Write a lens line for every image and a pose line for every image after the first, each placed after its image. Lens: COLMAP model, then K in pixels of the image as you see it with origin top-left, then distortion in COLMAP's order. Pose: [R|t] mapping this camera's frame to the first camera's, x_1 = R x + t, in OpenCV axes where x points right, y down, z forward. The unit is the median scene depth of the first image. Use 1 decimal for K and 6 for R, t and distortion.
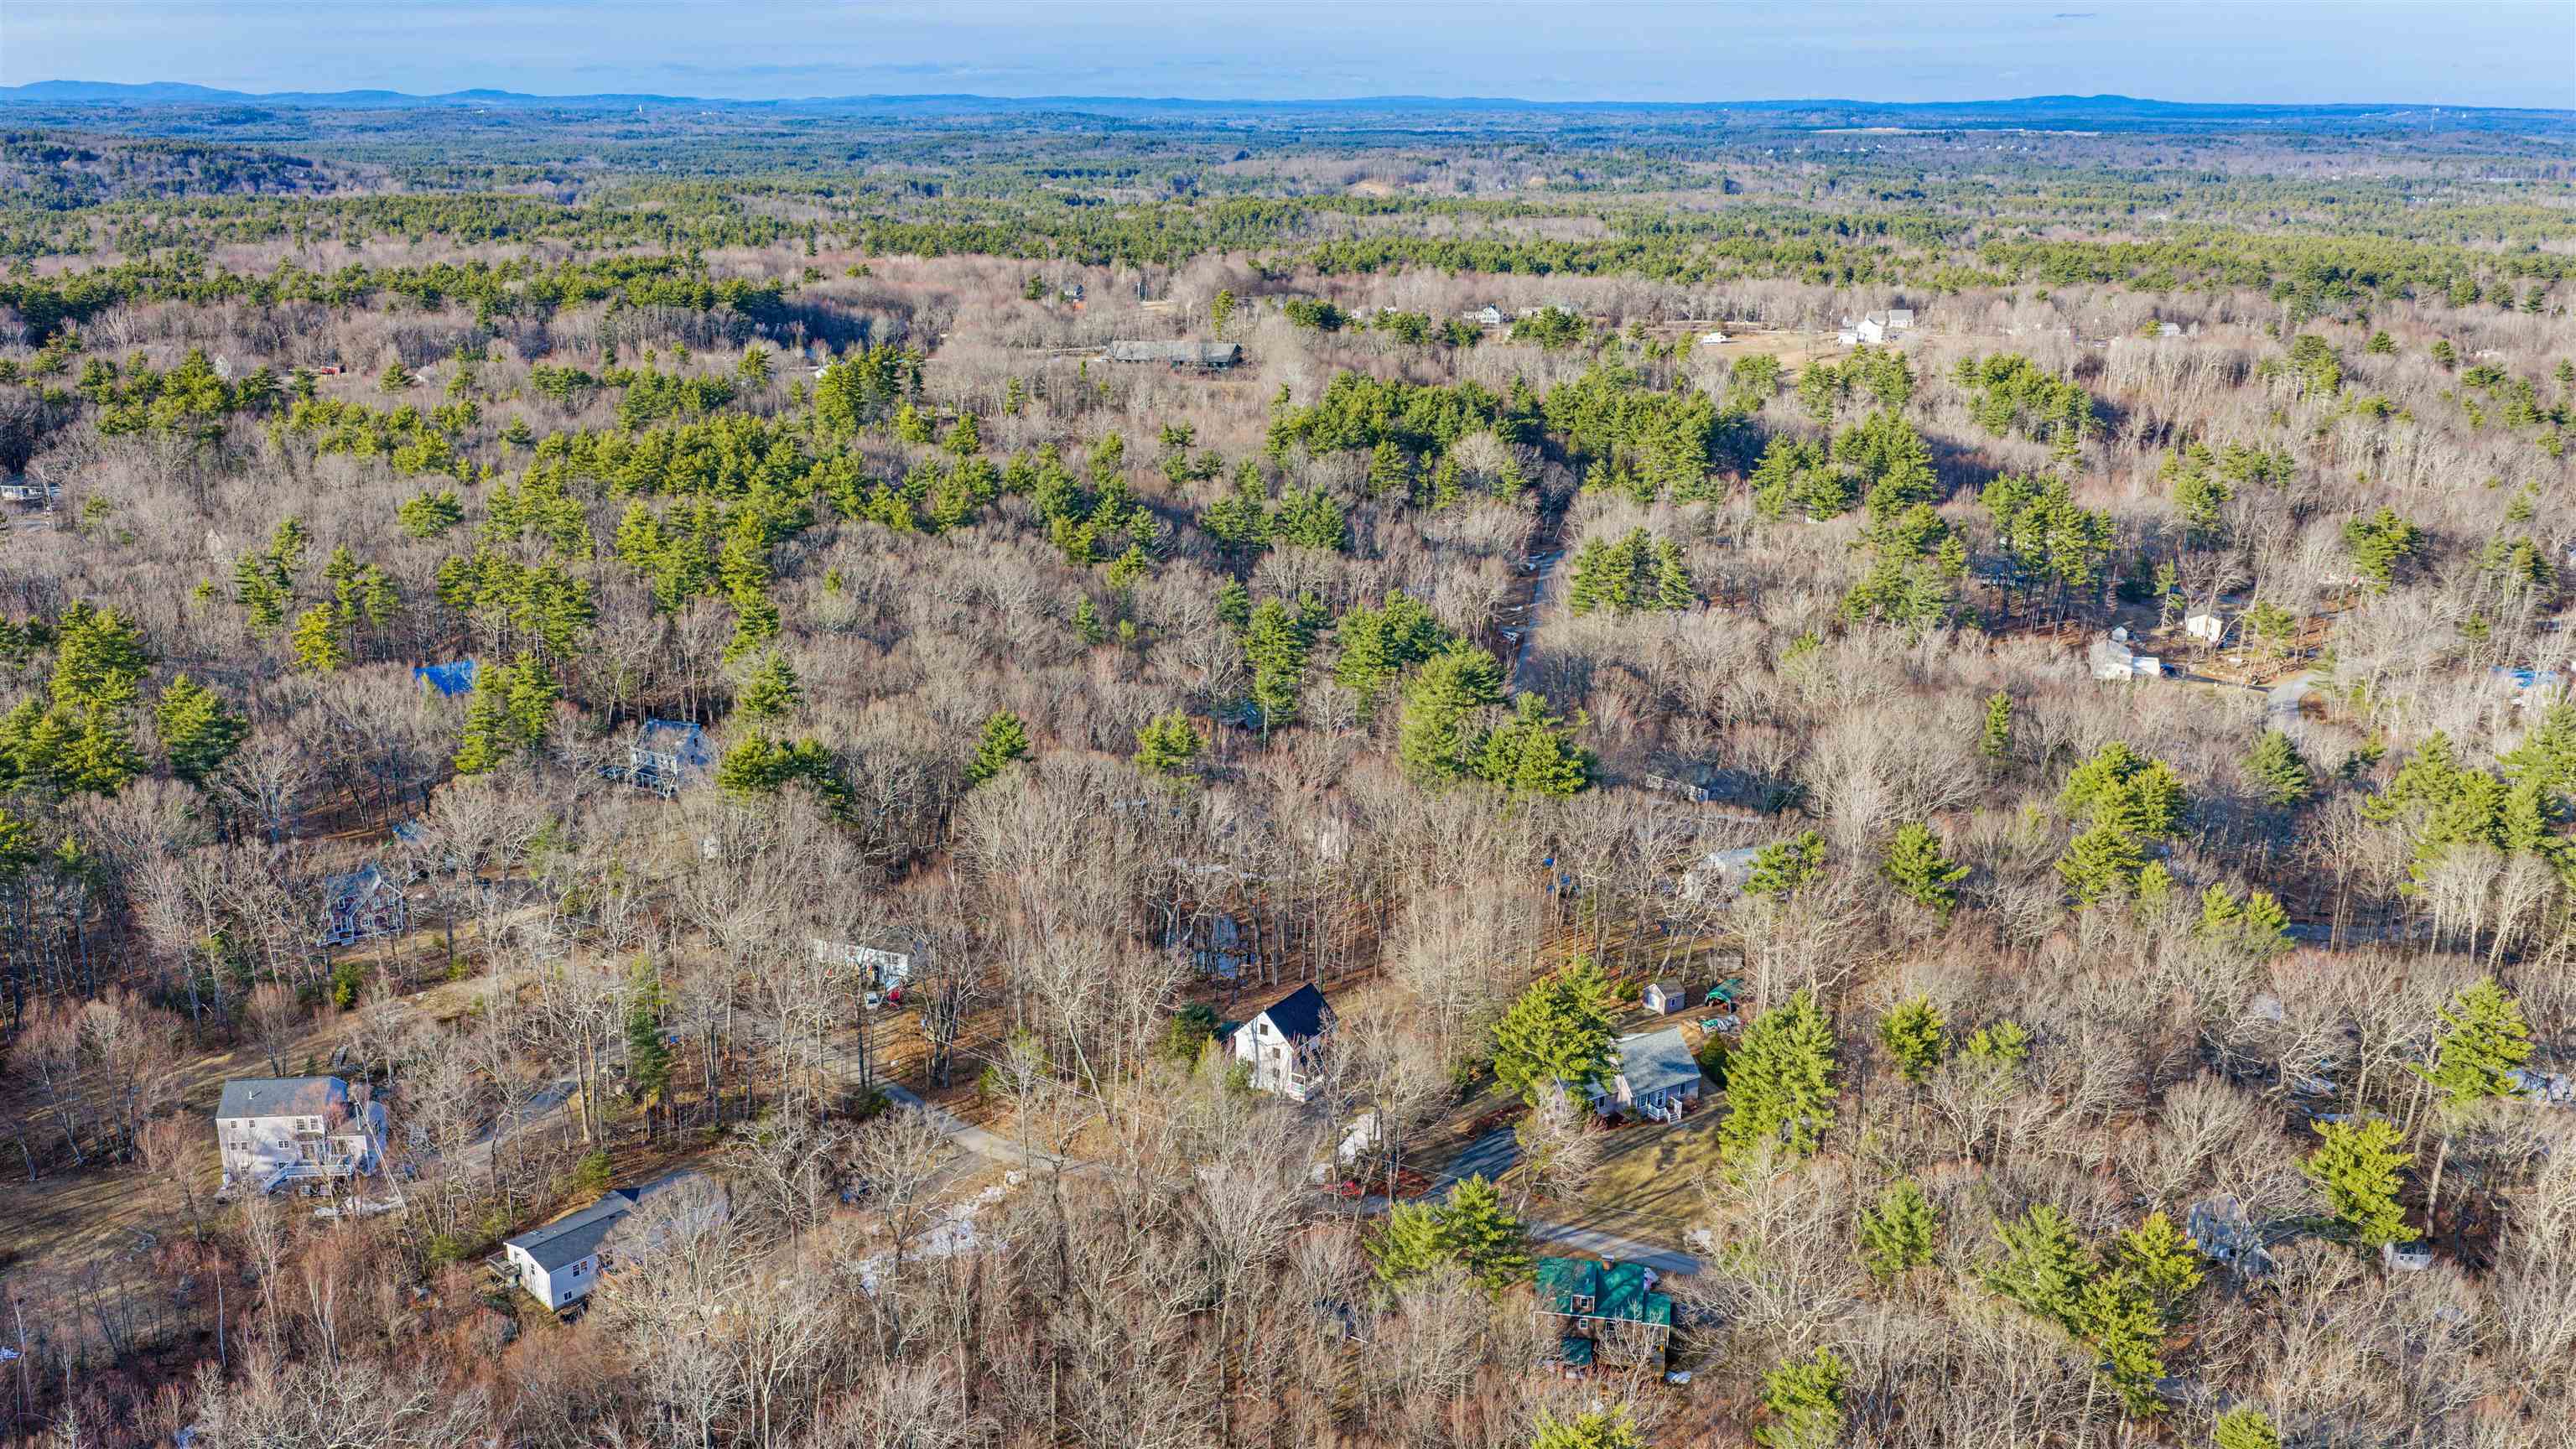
lens RADIAL K [[2109.8, 0, 1301.4], [0, 2109.8, 707.4], [0, 0, 1]] dist [0.024326, -0.043340]
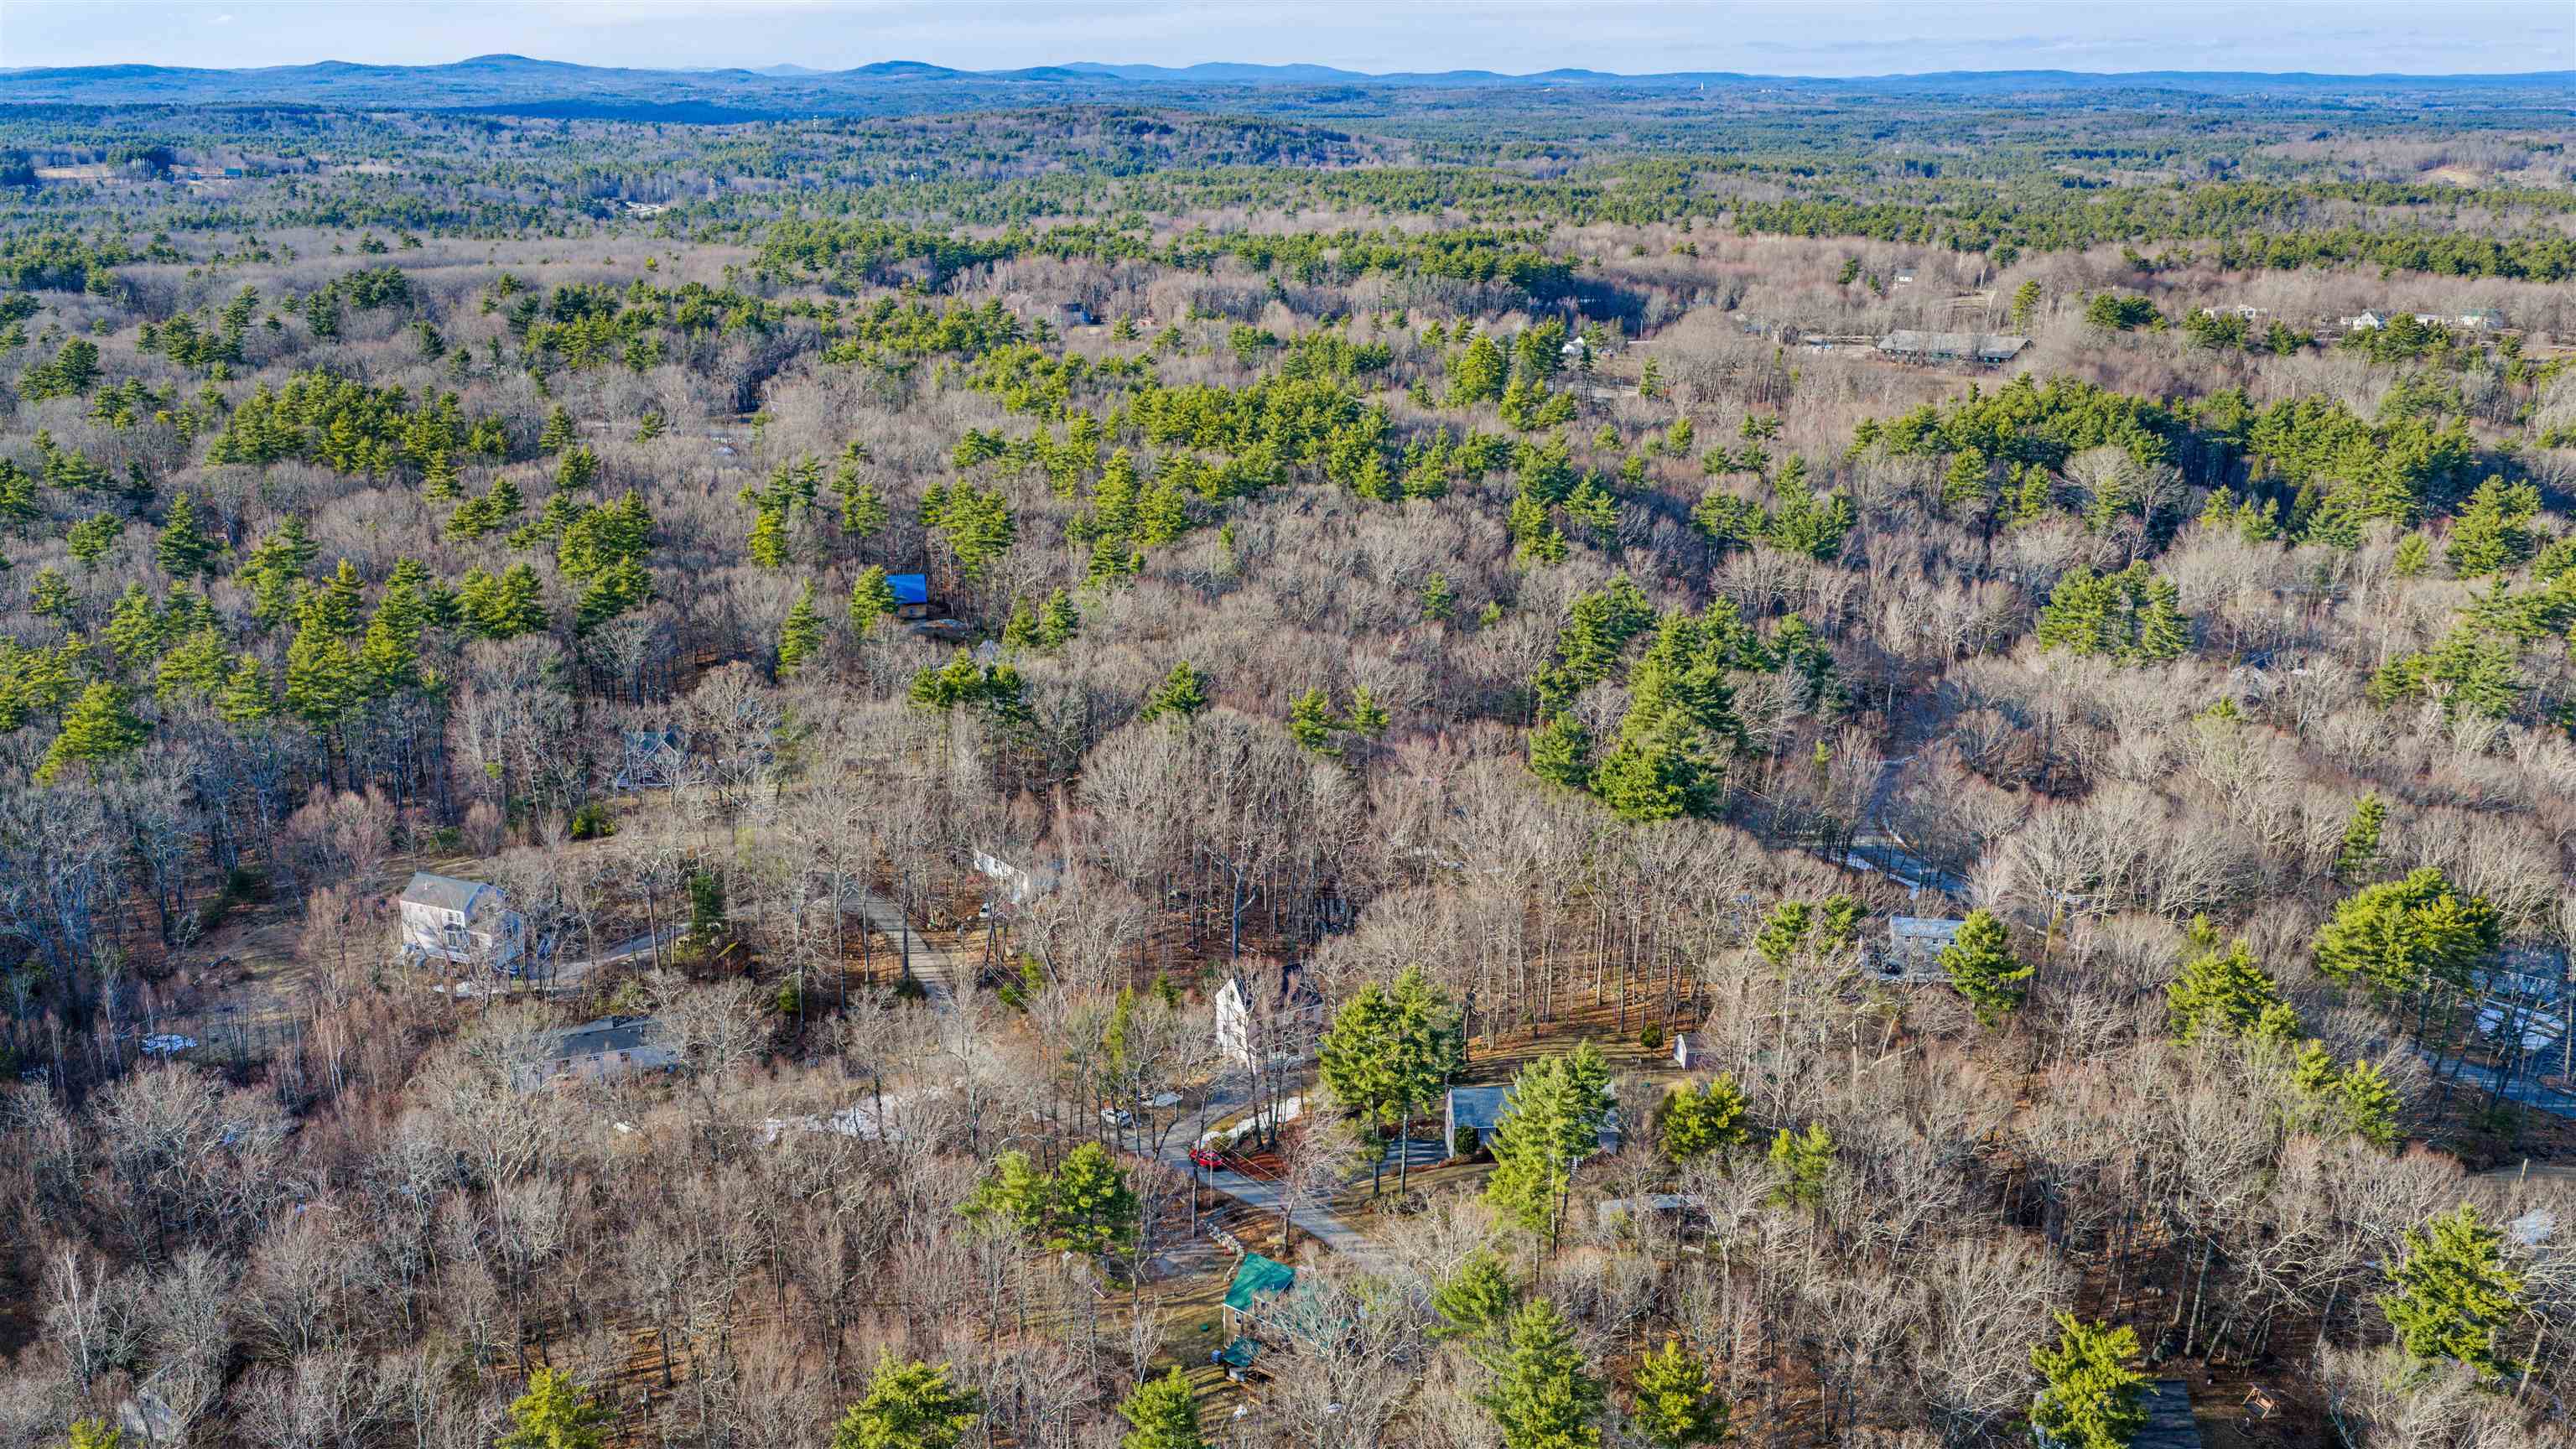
lens RADIAL K [[2109.8, 0, 1294.2], [0, 2109.8, 718.6], [0, 0, 1]] dist [0.024326, -0.043340]
pose [[0.888282, 0.129723, -0.440598, 0.243262], [-0.123284, 0.991424, 0.043350, -0.015519], [0.442443, 0.015811, 0.896657, 0.054142]]
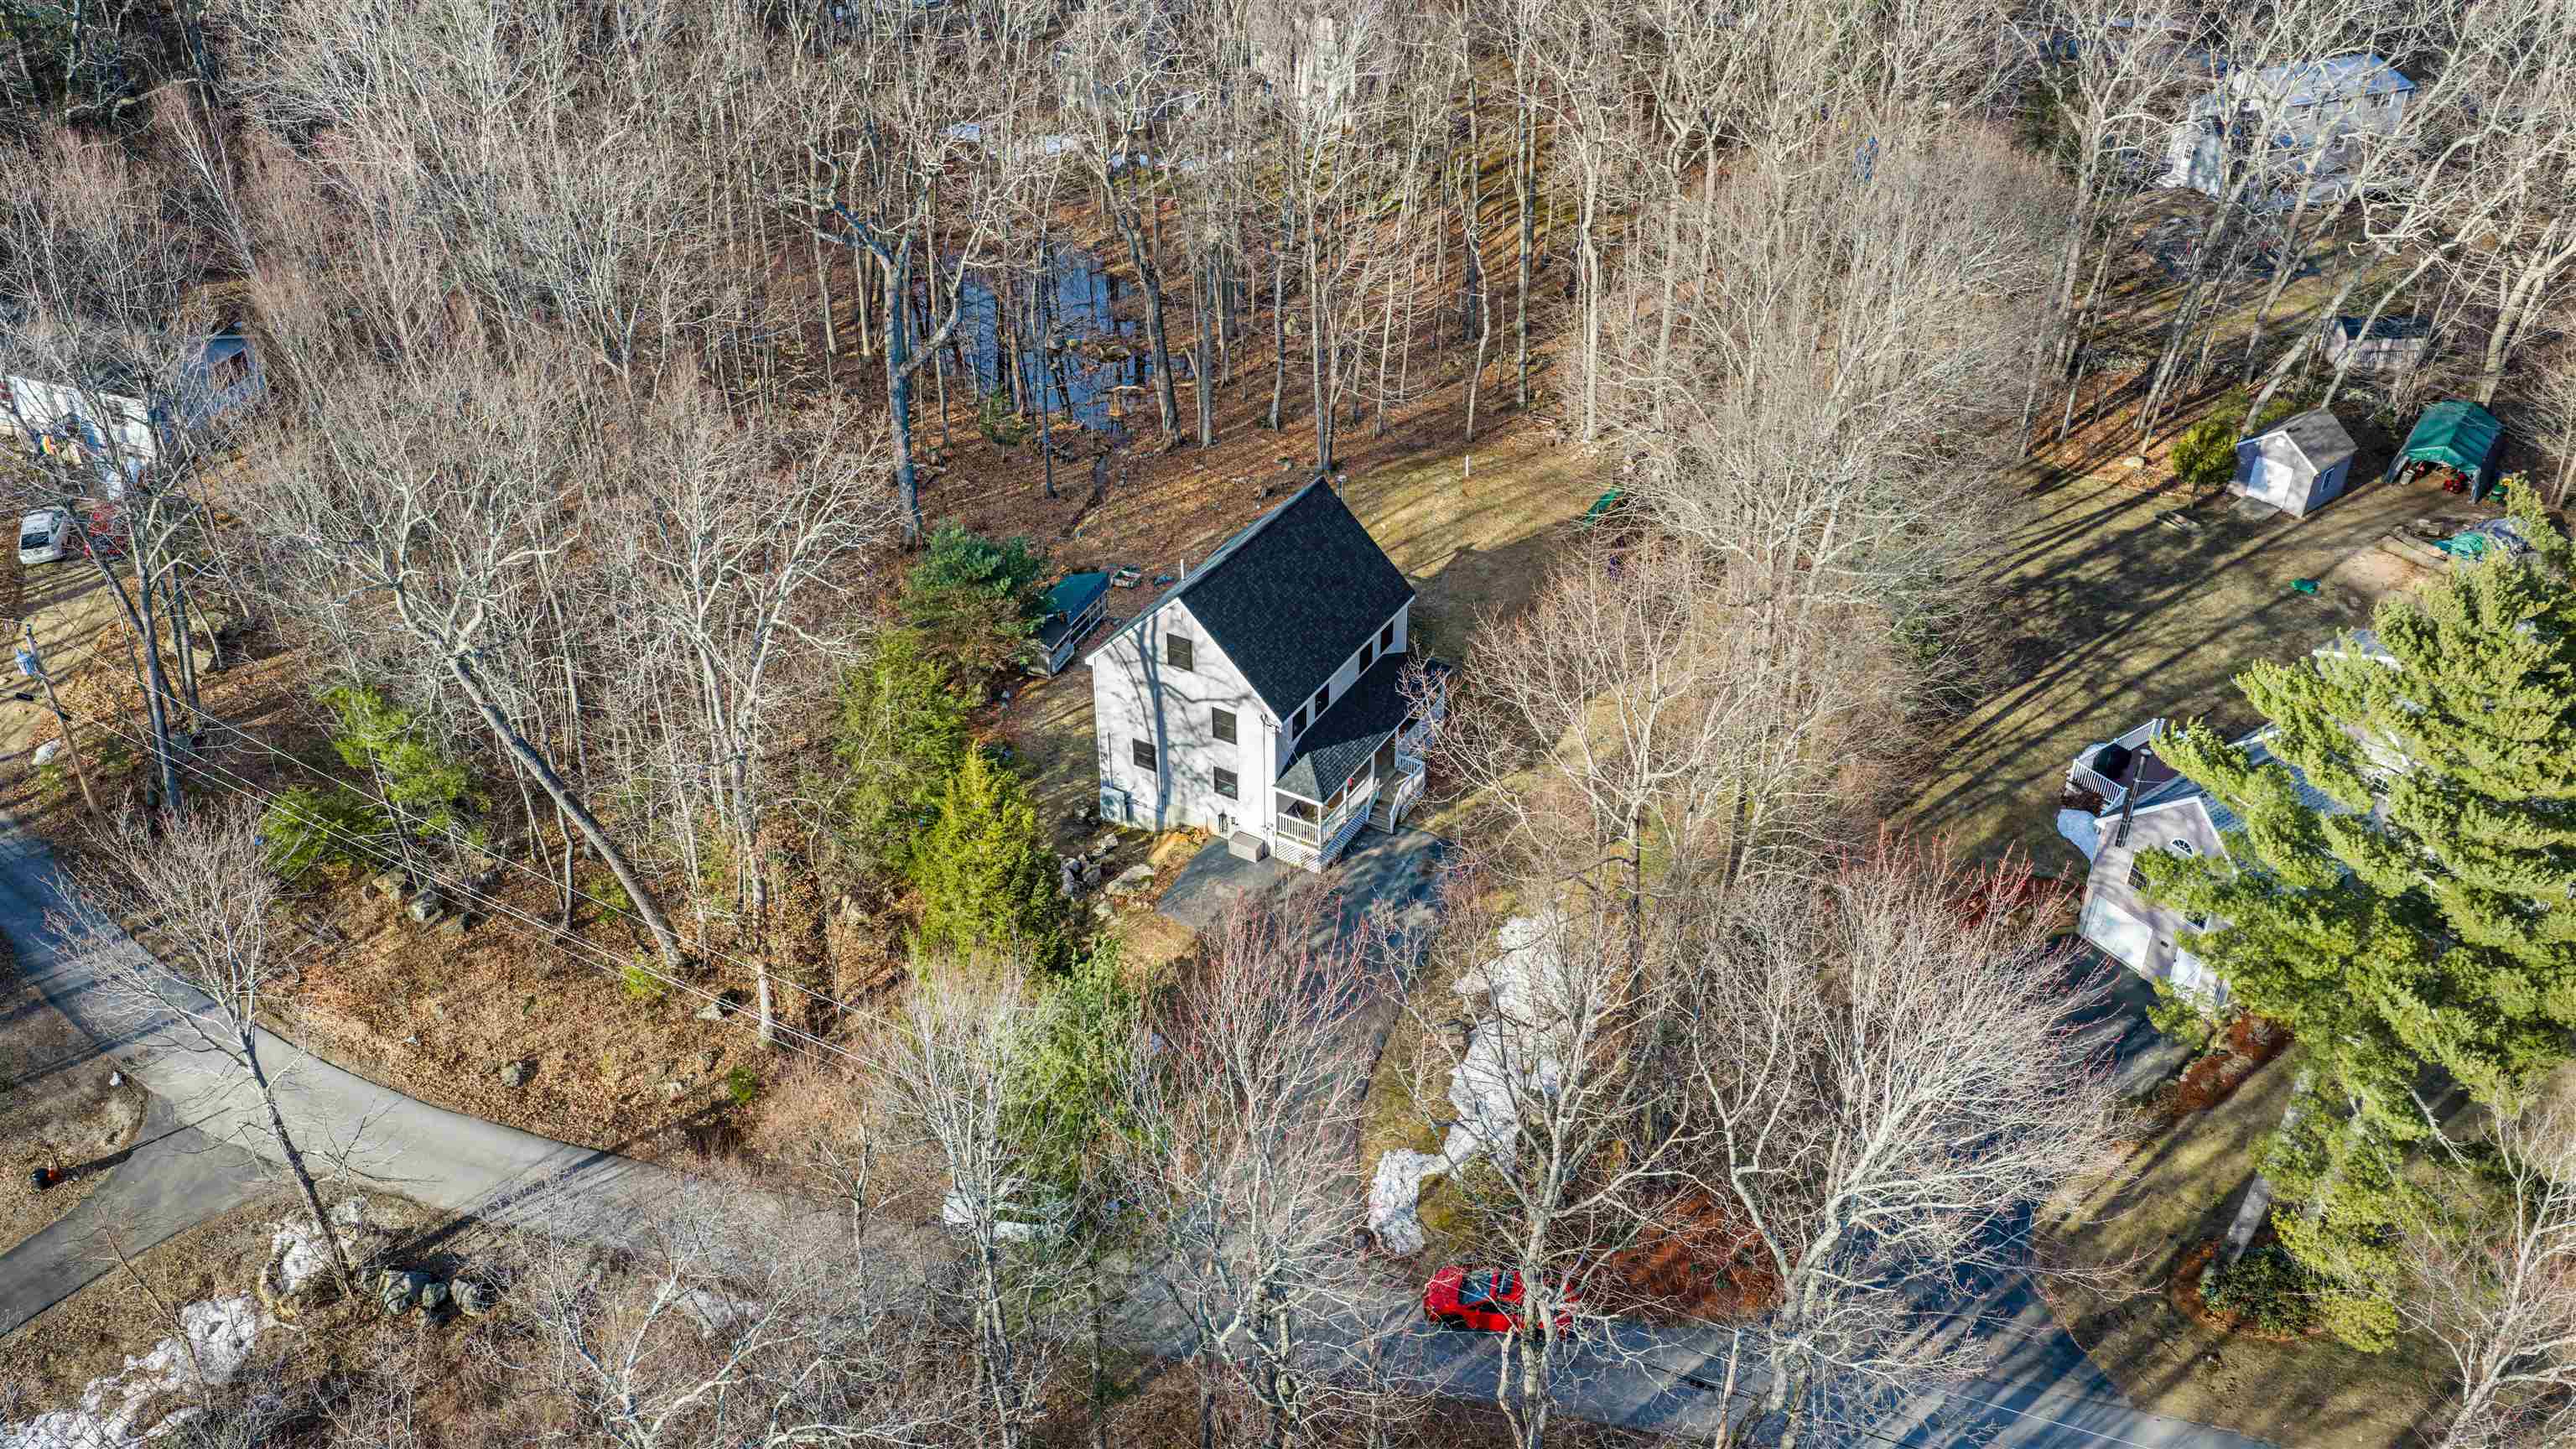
lens RADIAL K [[2109.8, 0, 1294.2], [0, 2109.8, 714.6], [0, 0, 1]] dist [0.024326, -0.043340]
pose [[0.998996, -0.031224, 0.032133, -0.006264], [0.019387, 0.947800, 0.318275, 0.035938], [-0.040394, -0.317333, 0.947454, 0.392273]]
